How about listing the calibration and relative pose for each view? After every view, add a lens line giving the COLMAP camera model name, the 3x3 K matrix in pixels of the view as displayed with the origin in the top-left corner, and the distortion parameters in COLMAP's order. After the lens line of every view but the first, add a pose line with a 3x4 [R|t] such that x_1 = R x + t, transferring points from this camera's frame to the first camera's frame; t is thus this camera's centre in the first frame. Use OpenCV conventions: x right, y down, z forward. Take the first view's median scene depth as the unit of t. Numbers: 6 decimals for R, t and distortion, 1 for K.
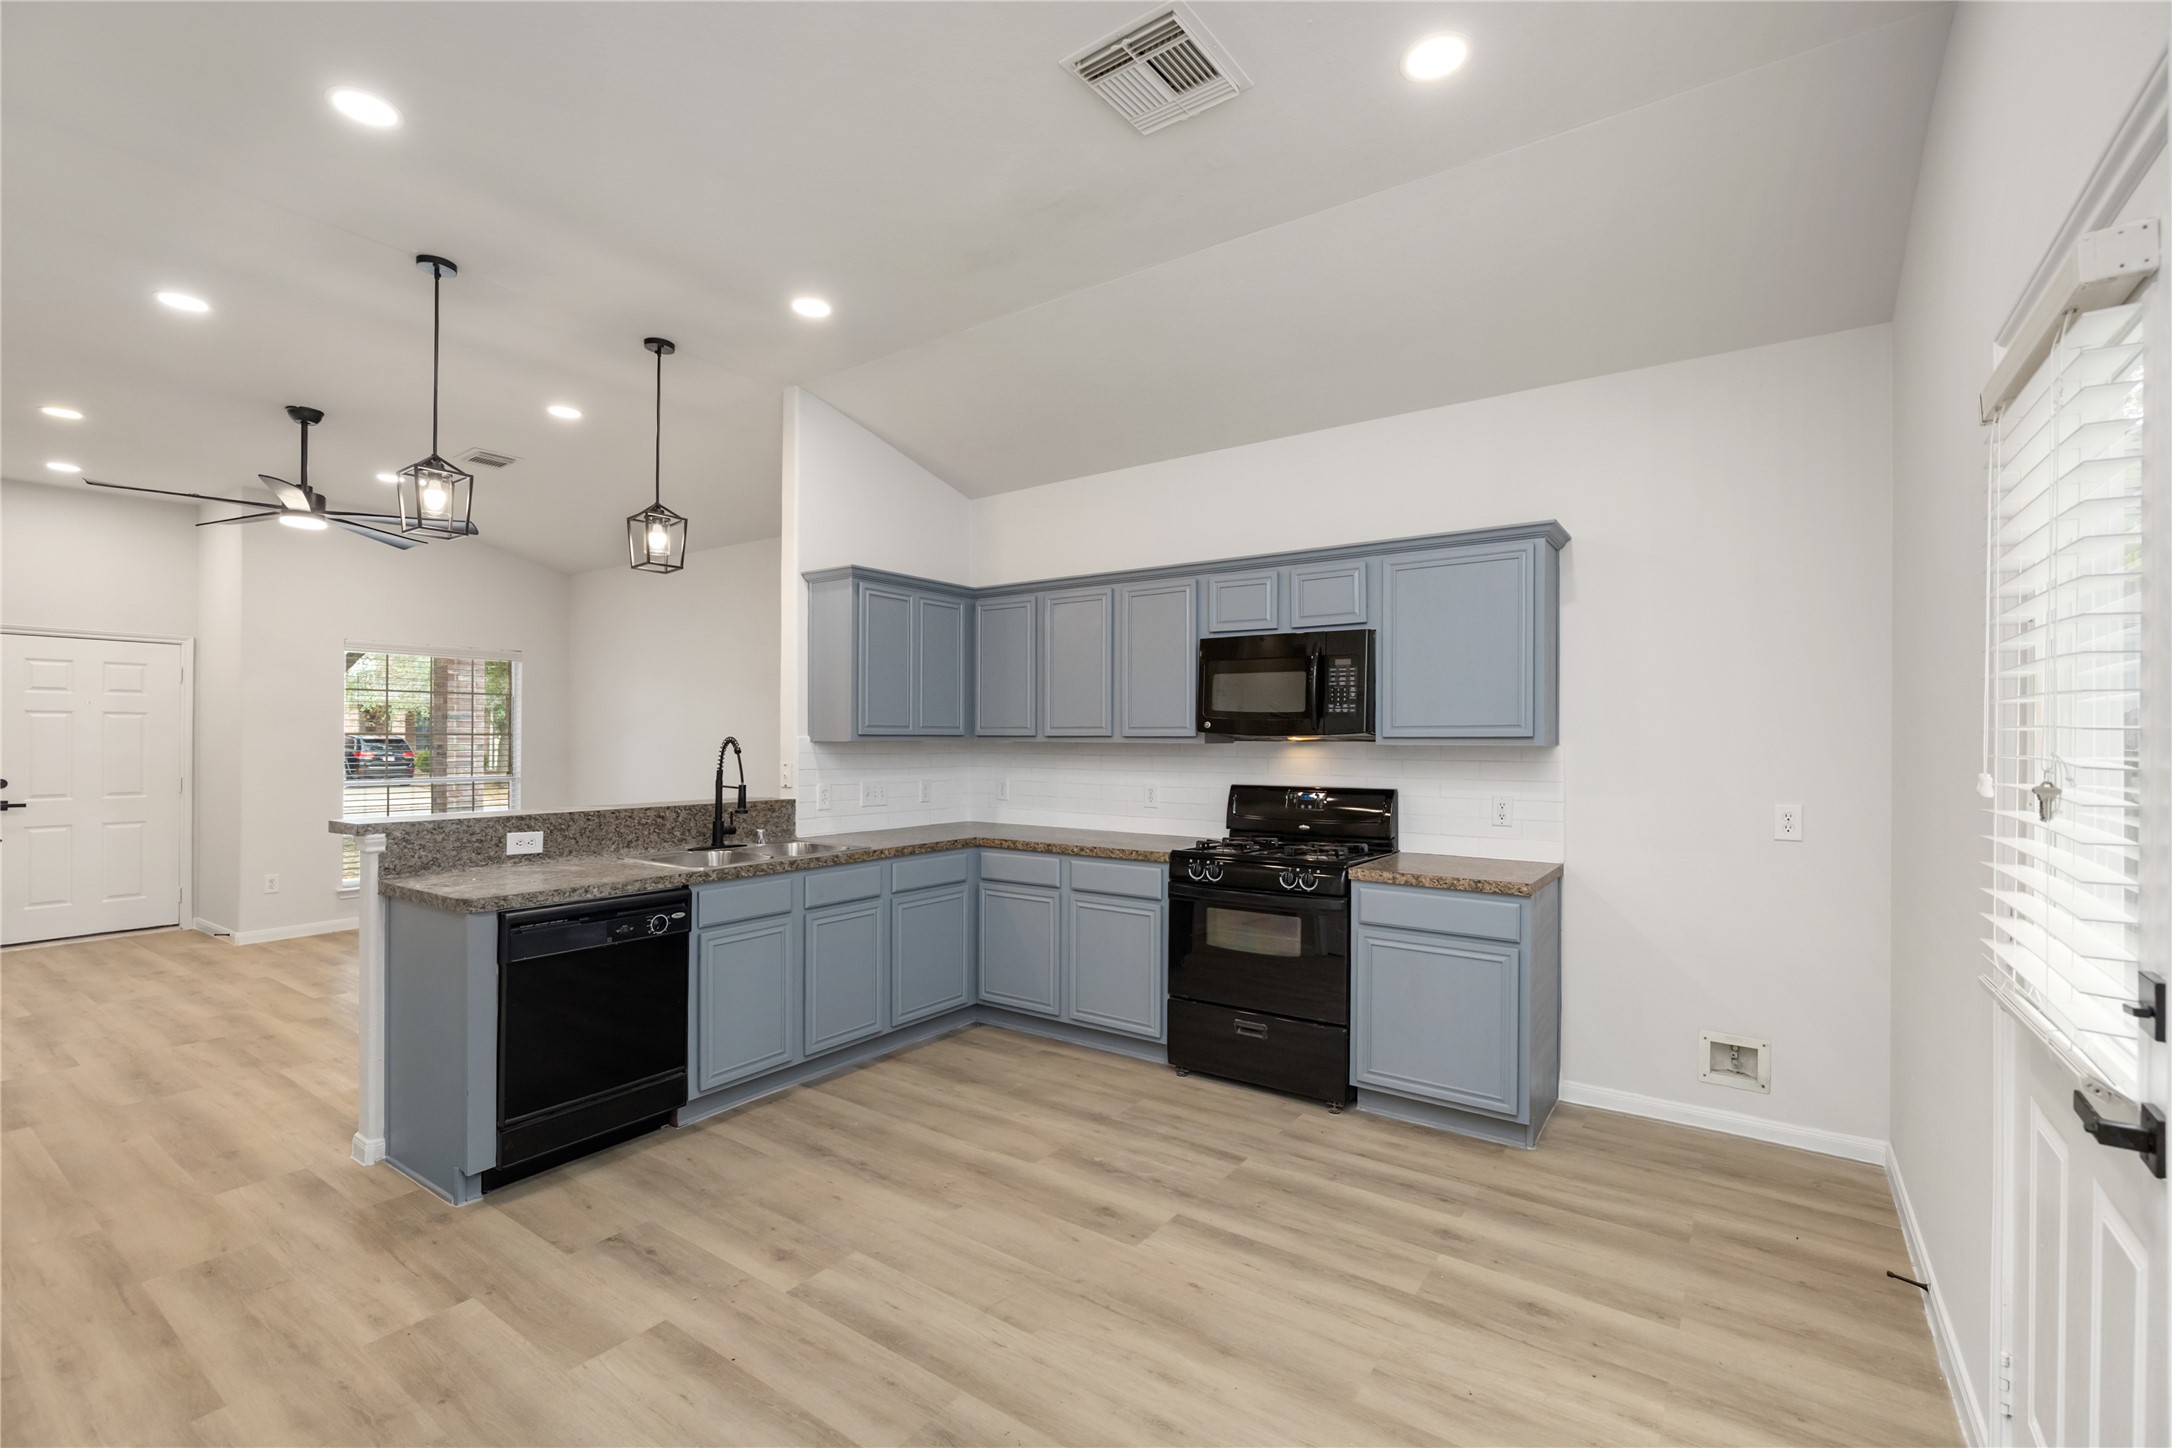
lens RADIAL K [[940.4, 0, 1088.7], [0, 940.4, 739.1], [0, 0, 1]] dist [0.001433, 0.000356]
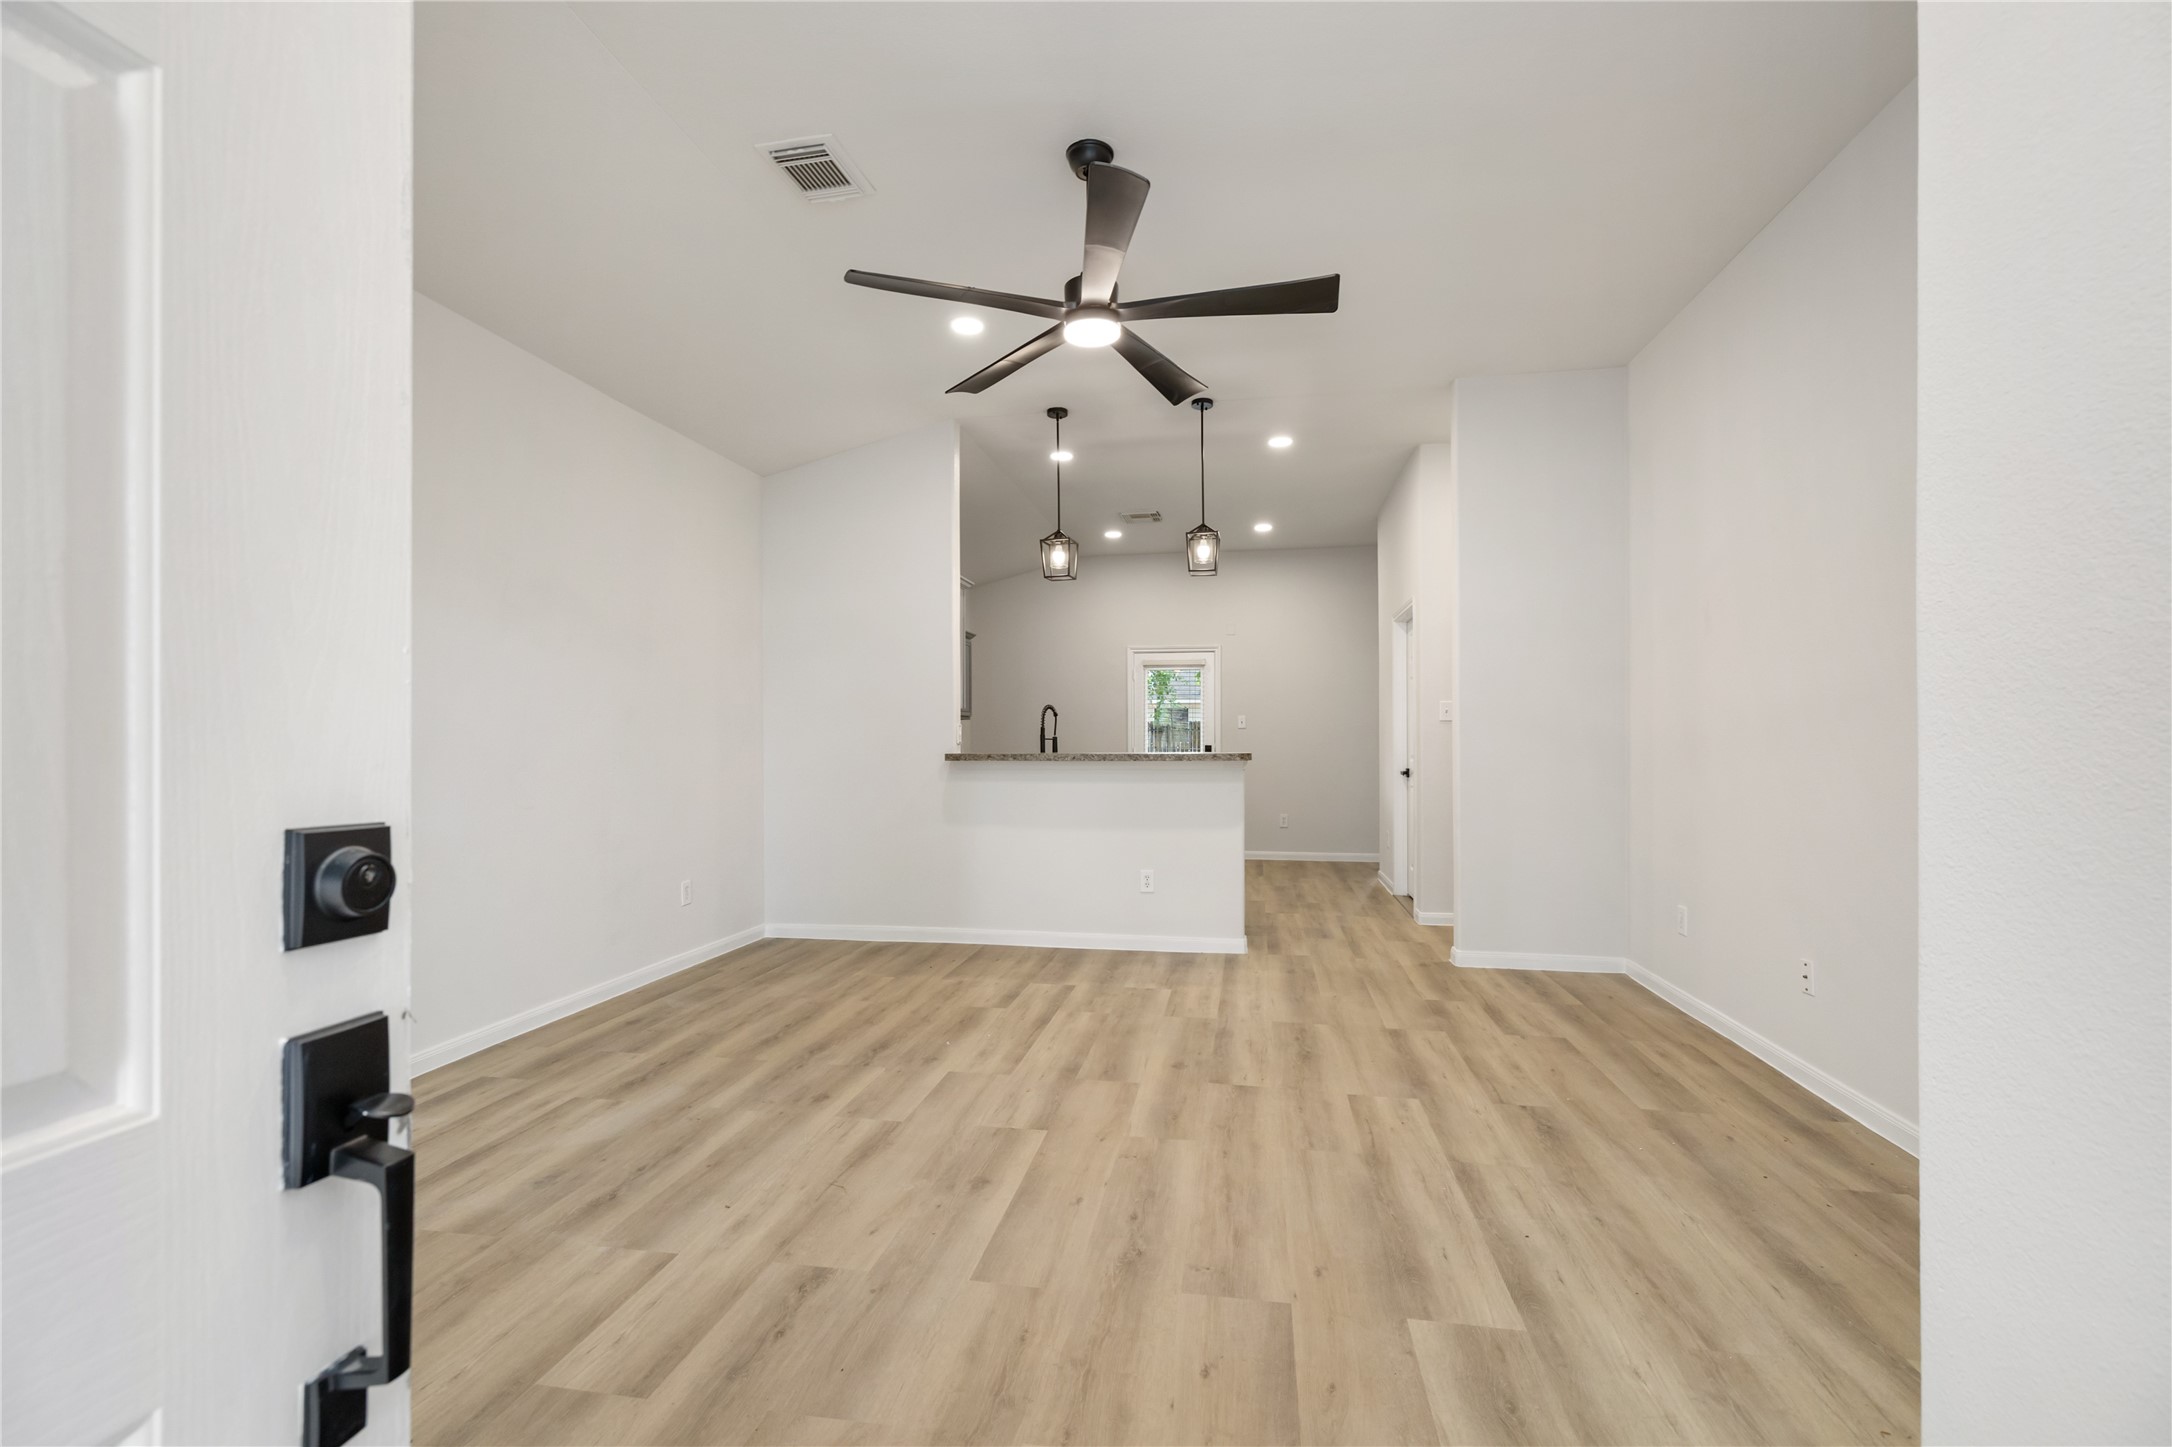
lens RADIAL K [[940.4, 0, 1088.7], [0, 940.4, 738.6], [0, 0, 1]] dist [0.001433, 0.000356]
pose [[-0.428958, 0.000971, 0.903324, -1.824830], [0.001067, 0.999999, -0.000568, 0.054642], [-0.903324, 0.000720, -0.428959, 1.656787]]
